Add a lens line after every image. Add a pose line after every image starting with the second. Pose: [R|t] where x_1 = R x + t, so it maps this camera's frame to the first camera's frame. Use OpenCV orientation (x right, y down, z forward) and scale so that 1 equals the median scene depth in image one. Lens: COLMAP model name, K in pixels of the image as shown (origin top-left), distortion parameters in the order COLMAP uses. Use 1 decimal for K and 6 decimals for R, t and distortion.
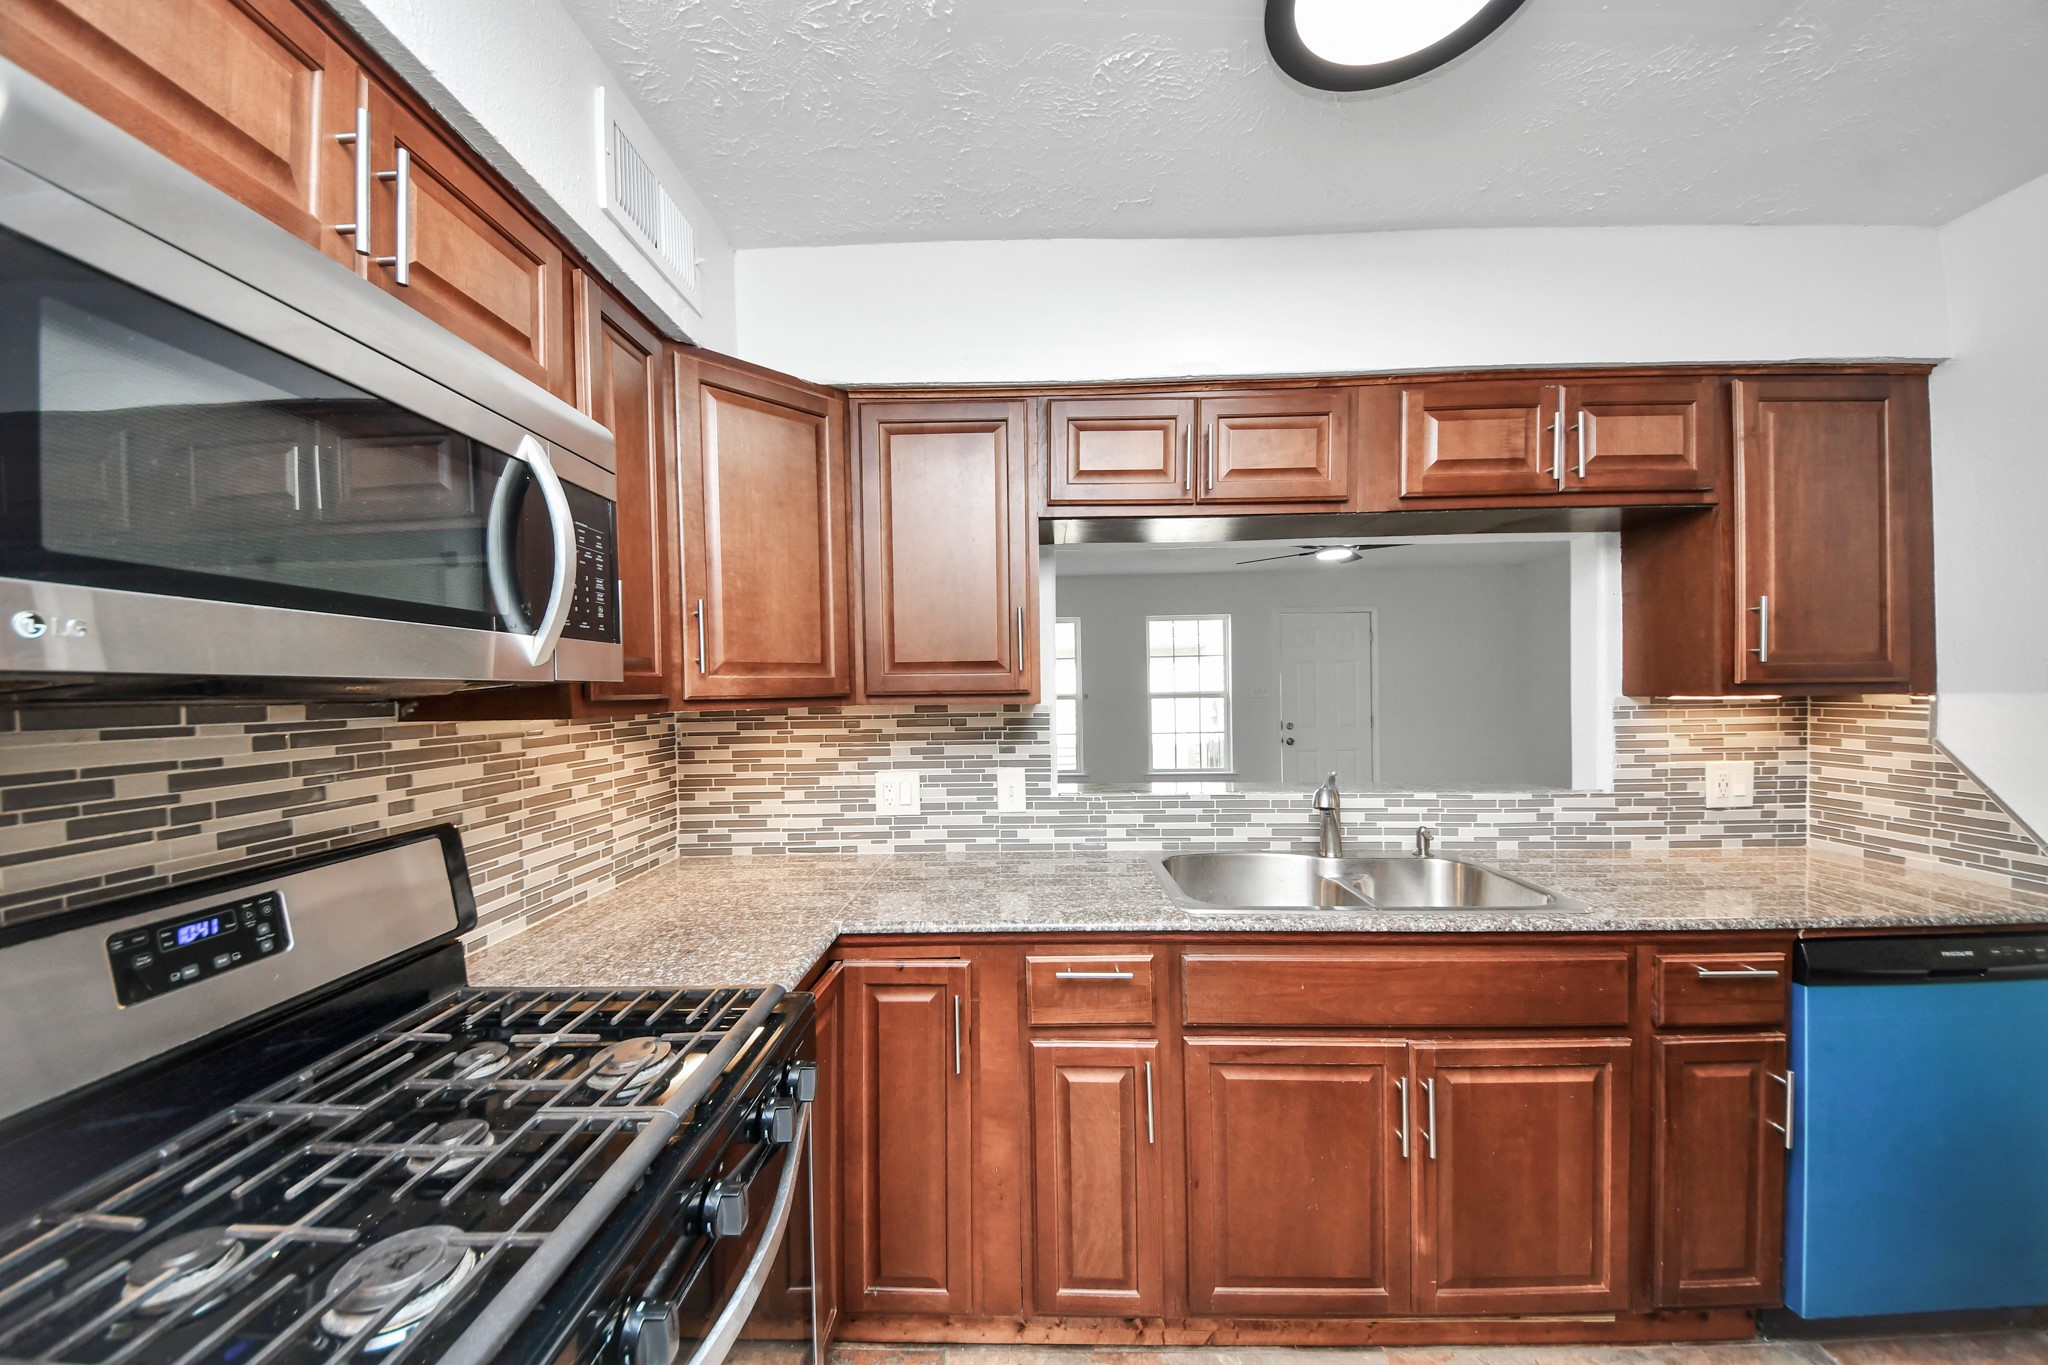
lens RADIAL K [[741.7, 0, 1021.4], [0, 741.7, 686.6], [0, 0, 1]] dist [-0.002240, -0.000264]
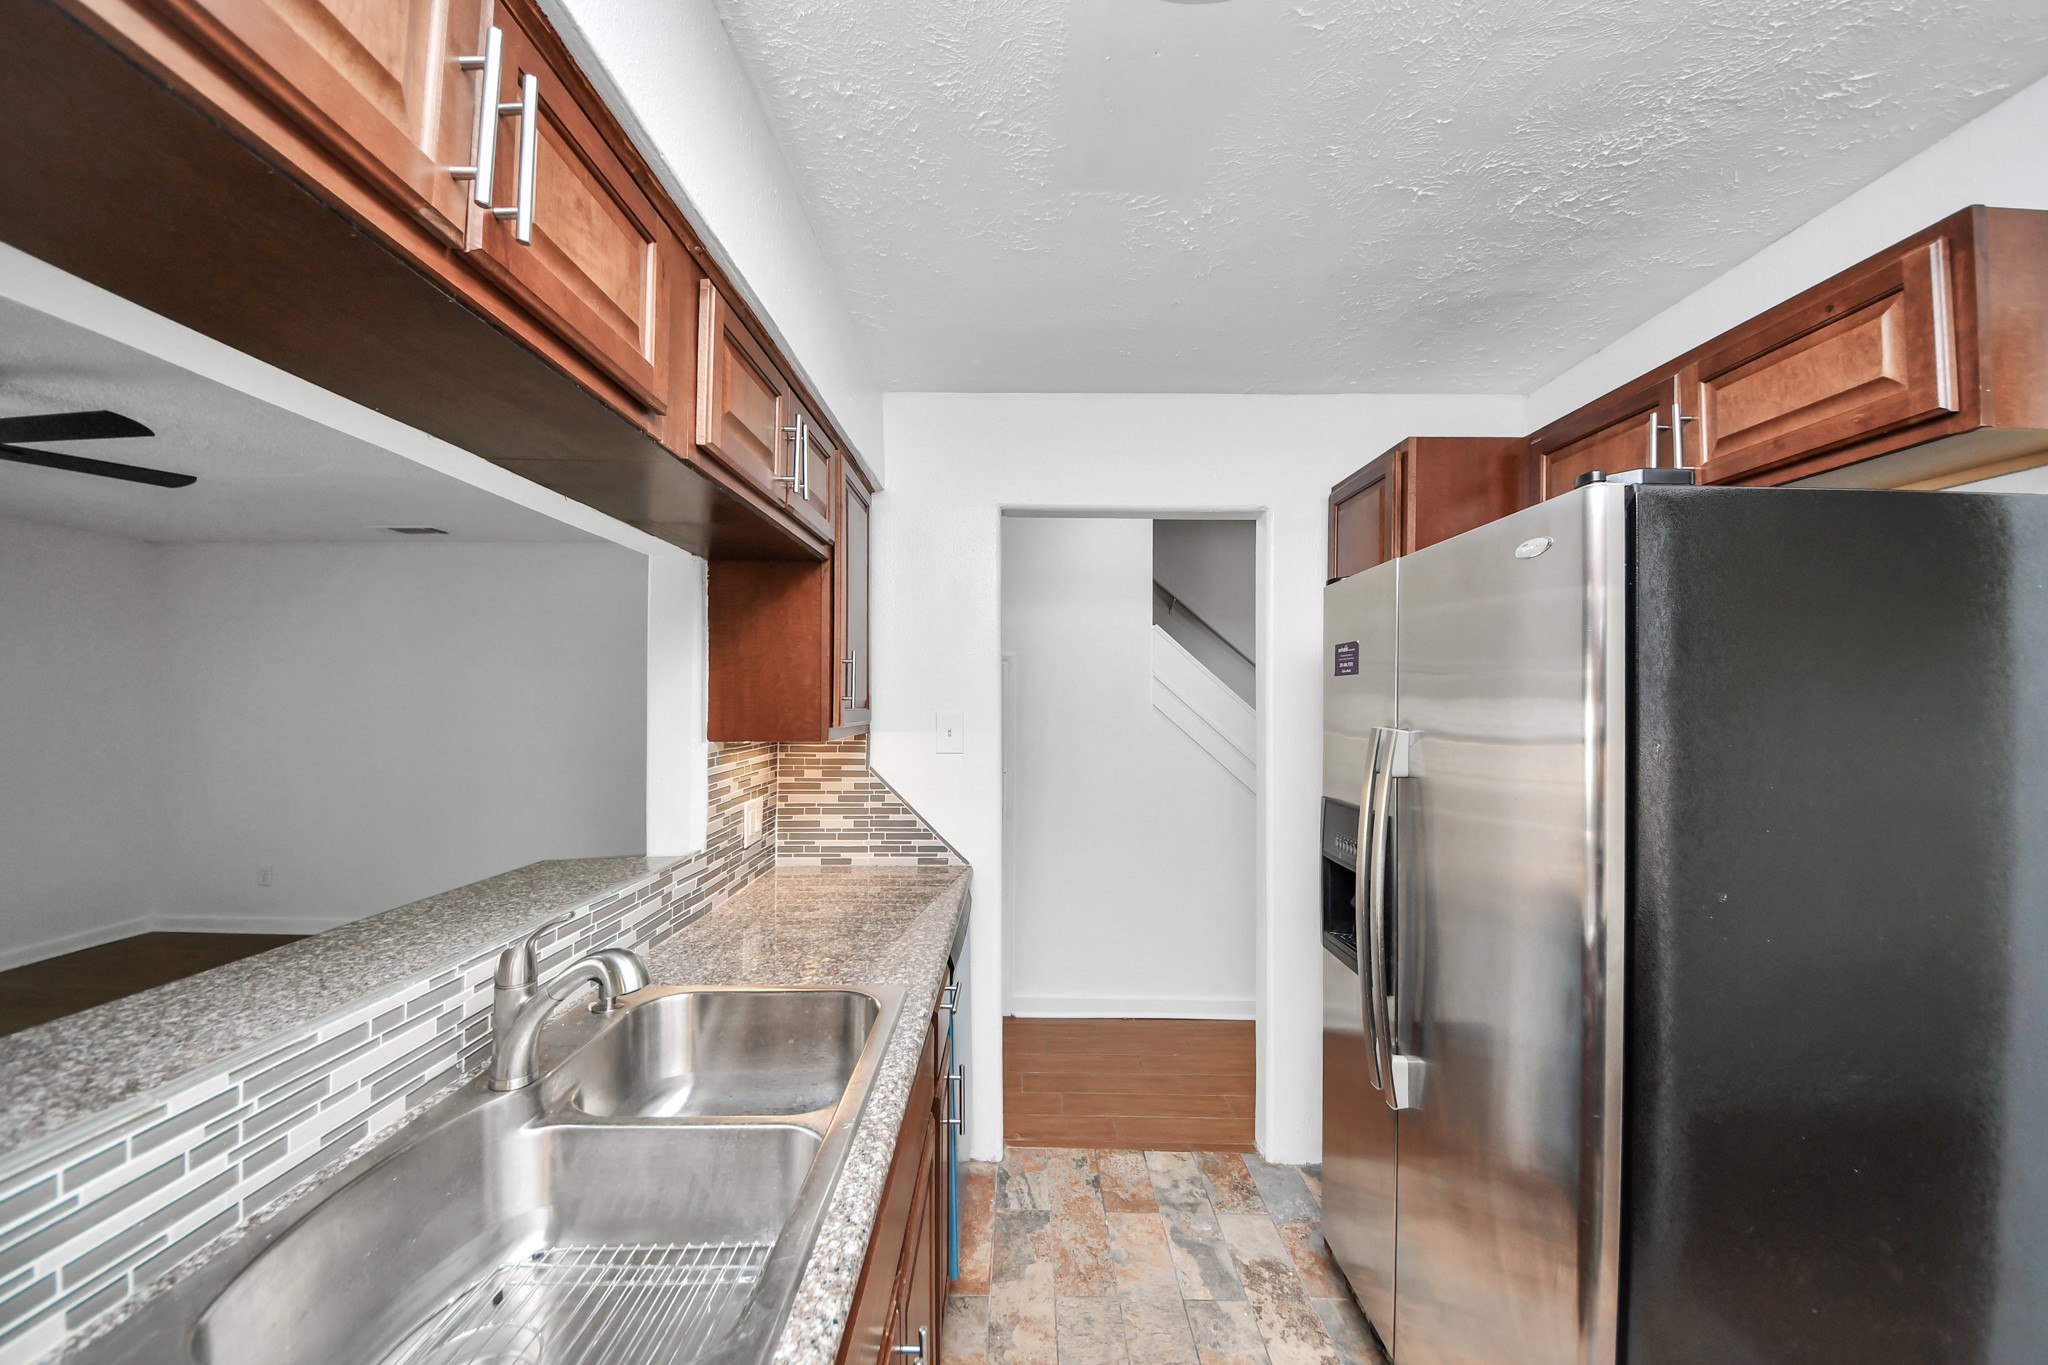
lens RADIAL K [[741.7, 0, 1021.6], [0, 741.7, 696.4], [0, 0, 1]] dist [-0.002240, -0.000264]
pose [[-0.015751, 0.020810, 0.999659, -0.115262], [0.001504, 0.999783, -0.020789, -0.025537], [-0.999875, 0.001176, -0.015779, 0.706437]]
